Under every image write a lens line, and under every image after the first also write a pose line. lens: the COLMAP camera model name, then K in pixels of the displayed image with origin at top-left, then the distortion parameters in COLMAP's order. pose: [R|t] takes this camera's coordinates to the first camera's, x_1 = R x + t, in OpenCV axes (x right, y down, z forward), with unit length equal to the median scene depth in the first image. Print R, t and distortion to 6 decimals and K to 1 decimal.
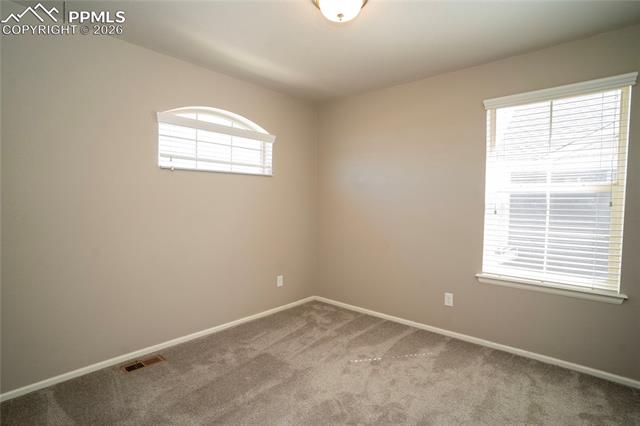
lens RADIAL K [[314.6, 0, 319.1], [0, 314.6, 215.9], [0, 0, 1]] dist [-0.077990, 0.036437]
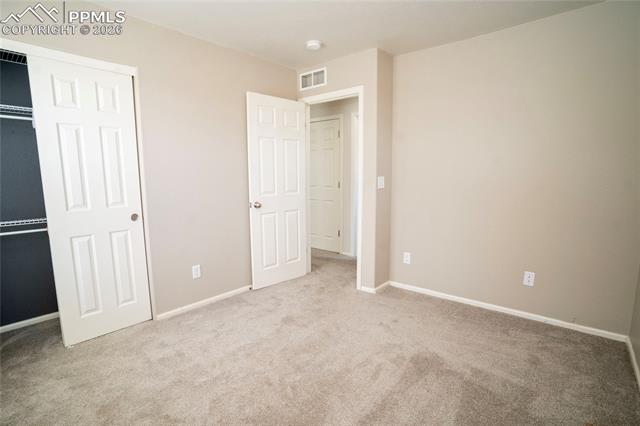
lens RADIAL K [[314.6, 0, 319.1], [0, 314.6, 215.9], [0, 0, 1]] dist [-0.077990, 0.036437]
pose [[-0.999946, -0.001882, -0.010239, -0.006287], [-0.003734, 0.982925, 0.183969, -0.064902], [0.009718, 0.183997, -0.982879, 1.369658]]
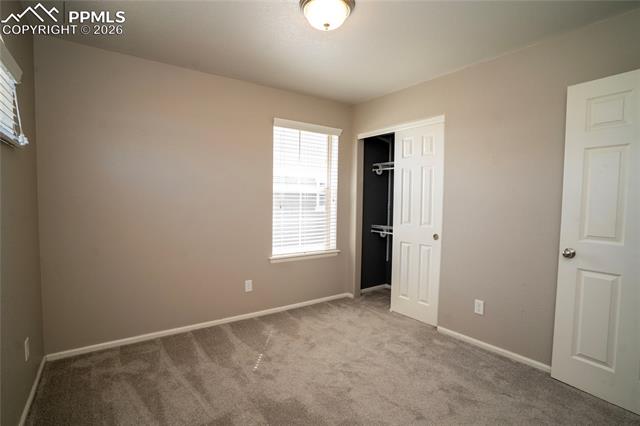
lens RADIAL K [[314.6, 0, 319.1], [0, 314.6, 215.9], [0, 0, 1]] dist [-0.077990, 0.036437]
pose [[0.222106, -0.054979, 0.973471, -0.704027], [0.034969, 0.998216, 0.048398, -0.033140], [-0.974395, 0.023291, 0.223632, 0.564468]]
